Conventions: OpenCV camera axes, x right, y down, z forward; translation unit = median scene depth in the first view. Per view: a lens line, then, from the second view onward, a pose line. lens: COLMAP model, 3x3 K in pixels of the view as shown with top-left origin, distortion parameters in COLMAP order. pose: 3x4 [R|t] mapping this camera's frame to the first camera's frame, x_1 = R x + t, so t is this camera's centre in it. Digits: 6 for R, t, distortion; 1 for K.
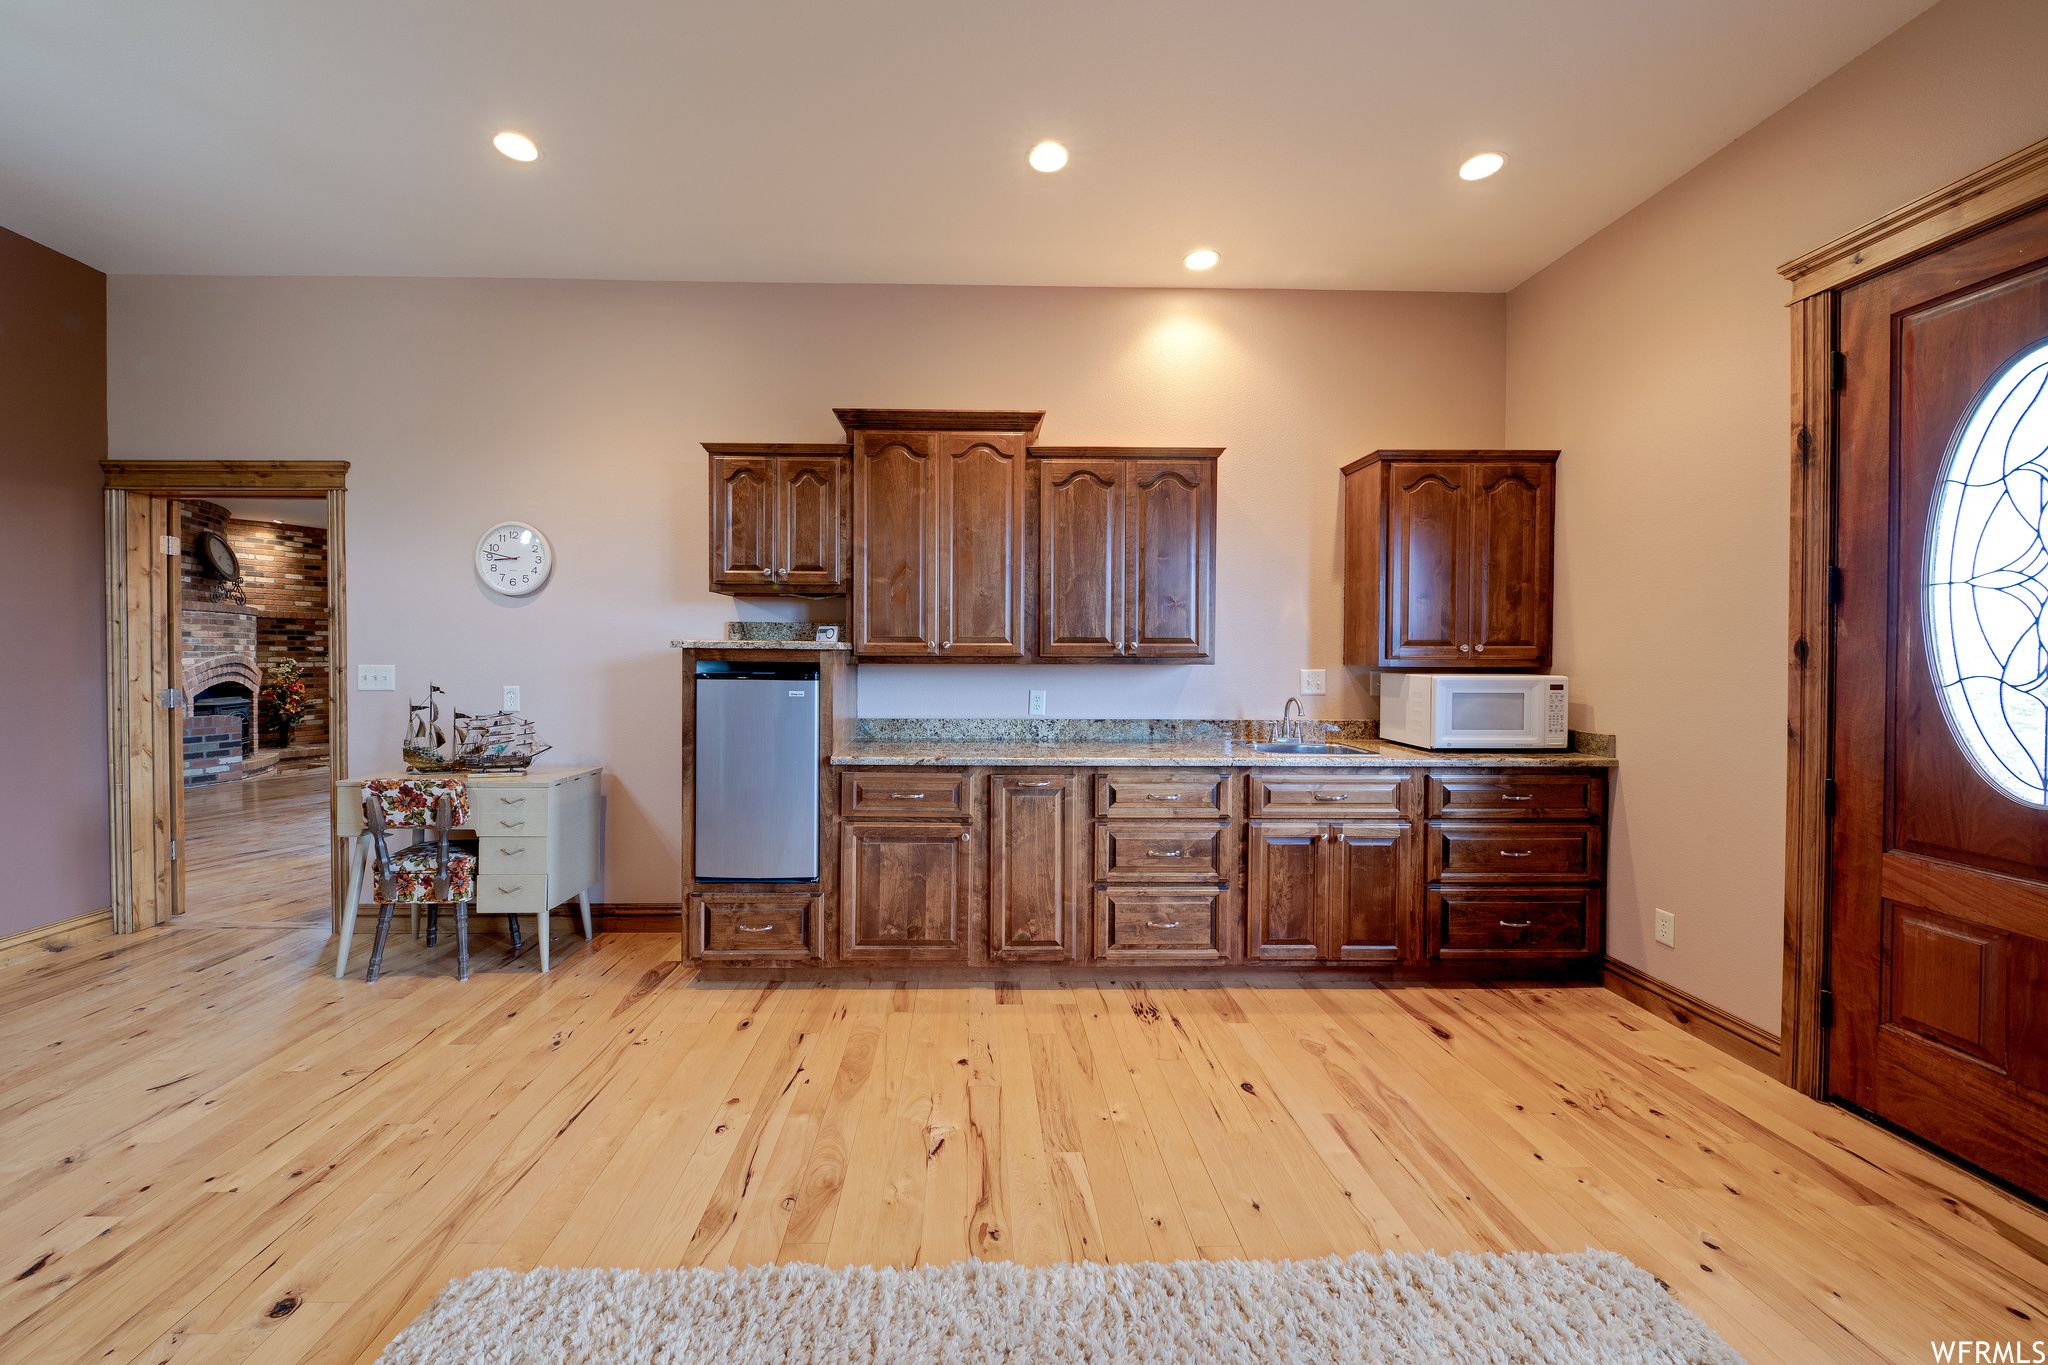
lens RADIAL K [[766.8, 0, 1002.0], [0, 766.8, 661.1], [0, 0, 1]] dist [-0.003065, -0.000422]
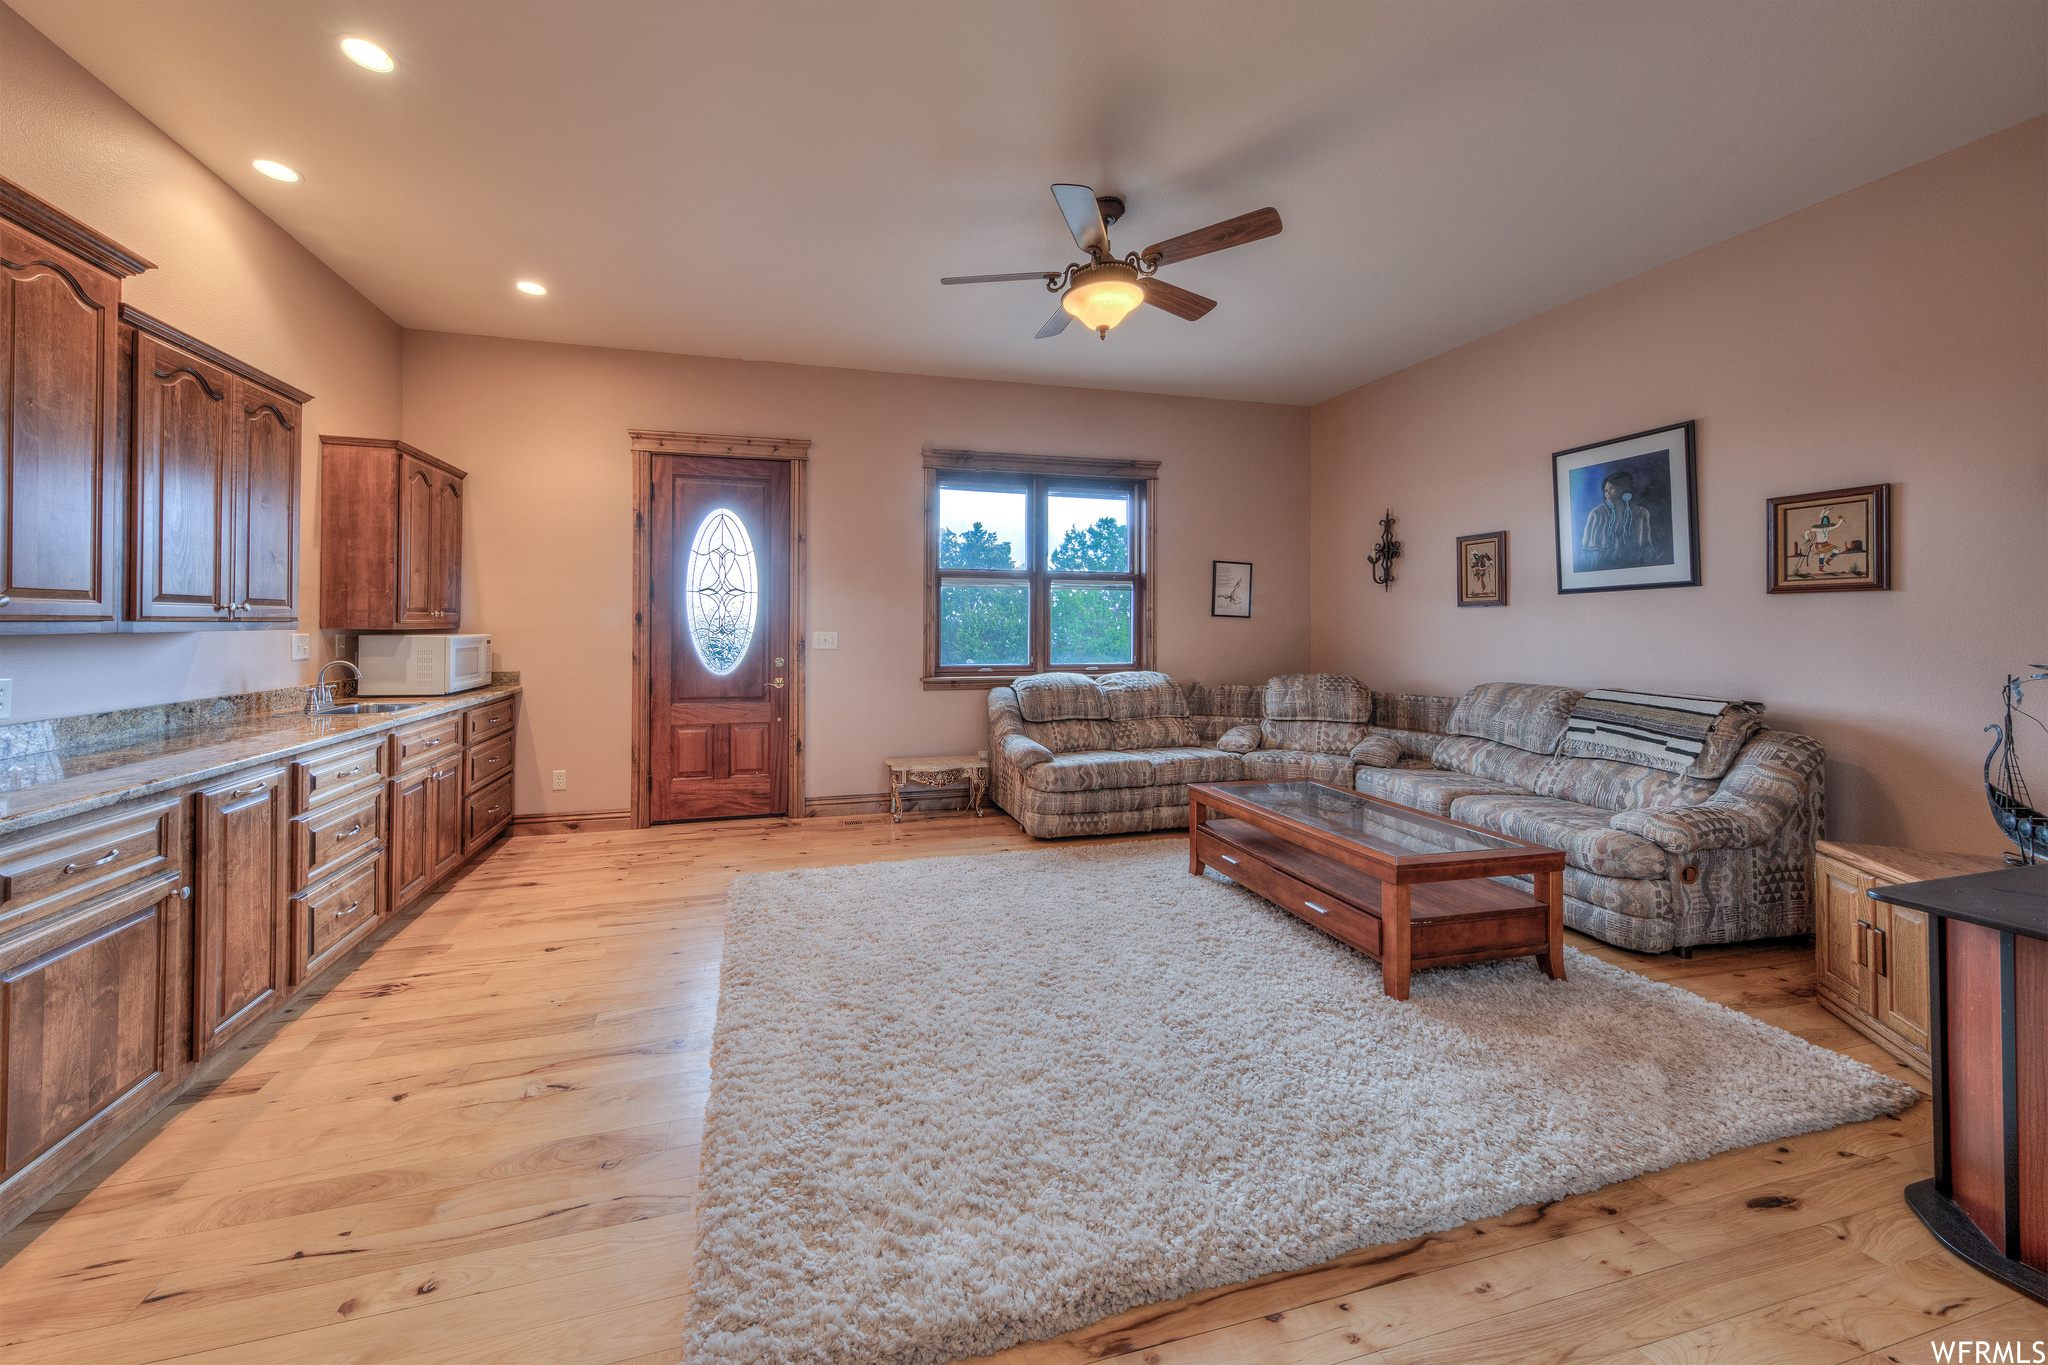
lens RADIAL K [[715.7, 0, 1017.7], [0, 715.7, 625.2], [0, 0, 1]] dist [-0.001061, -0.000123]
pose [[-0.343881, -0.006355, 0.938992, -0.889473], [0.004037, 0.999958, 0.008246, -0.004566], [-0.939005, 0.006626, -0.343841, 0.538223]]
